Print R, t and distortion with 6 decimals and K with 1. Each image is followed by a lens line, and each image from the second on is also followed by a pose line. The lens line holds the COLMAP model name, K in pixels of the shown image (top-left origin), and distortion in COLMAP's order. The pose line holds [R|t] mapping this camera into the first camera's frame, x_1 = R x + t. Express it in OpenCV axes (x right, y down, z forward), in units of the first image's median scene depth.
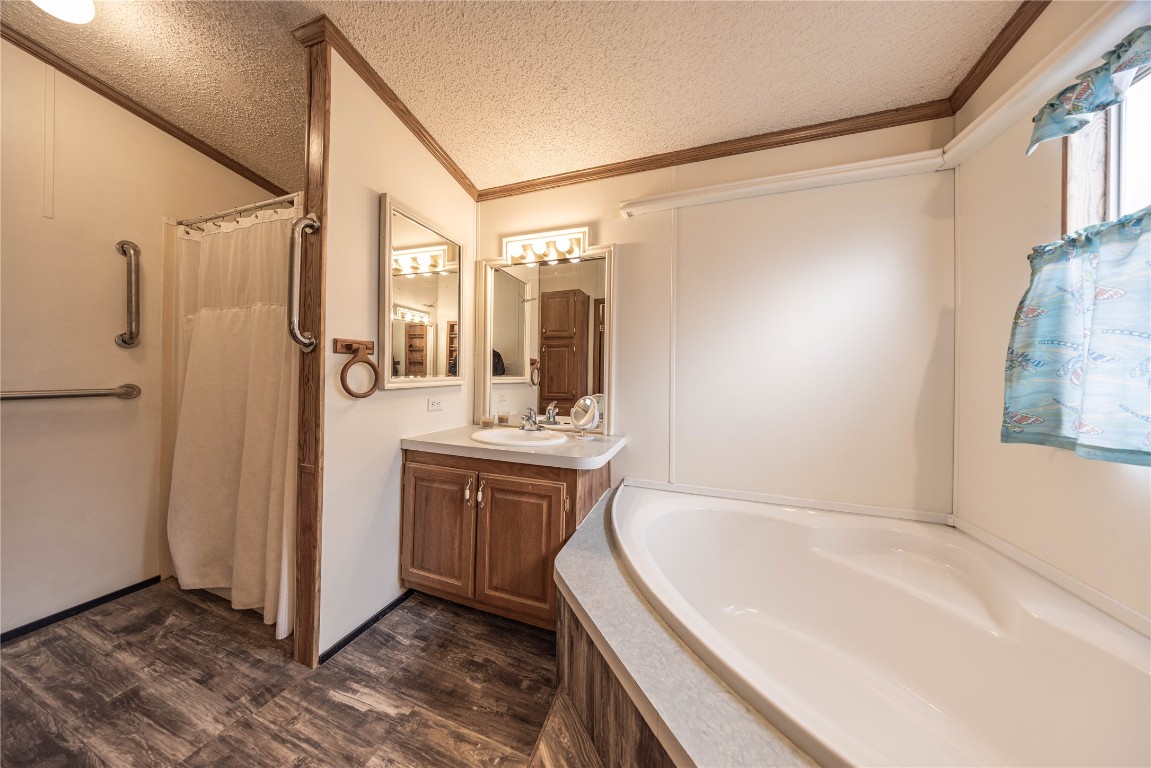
lens RADIAL K [[336.3, 0, 570.7], [0, 336.3, 374.5], [0, 0, 1]] dist [-0.001067, -0.000040]
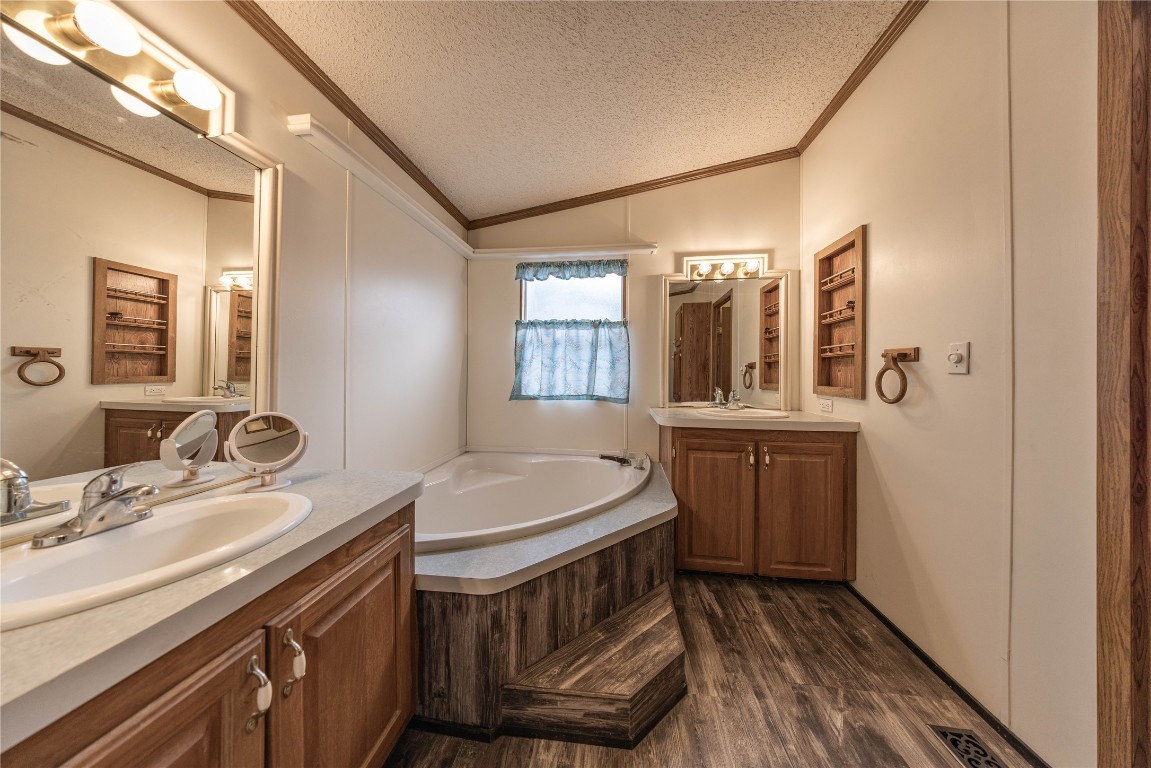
lens RADIAL K [[336.3, 0, 573.5], [0, 336.3, 375.4], [0, 0, 1]] dist [-0.001067, -0.000040]
pose [[-0.225389, -0.025076, 0.973946, -1.241229], [-0.014763, 0.999642, 0.022322, -0.035269], [-0.974157, -0.009347, -0.225679, 1.251450]]
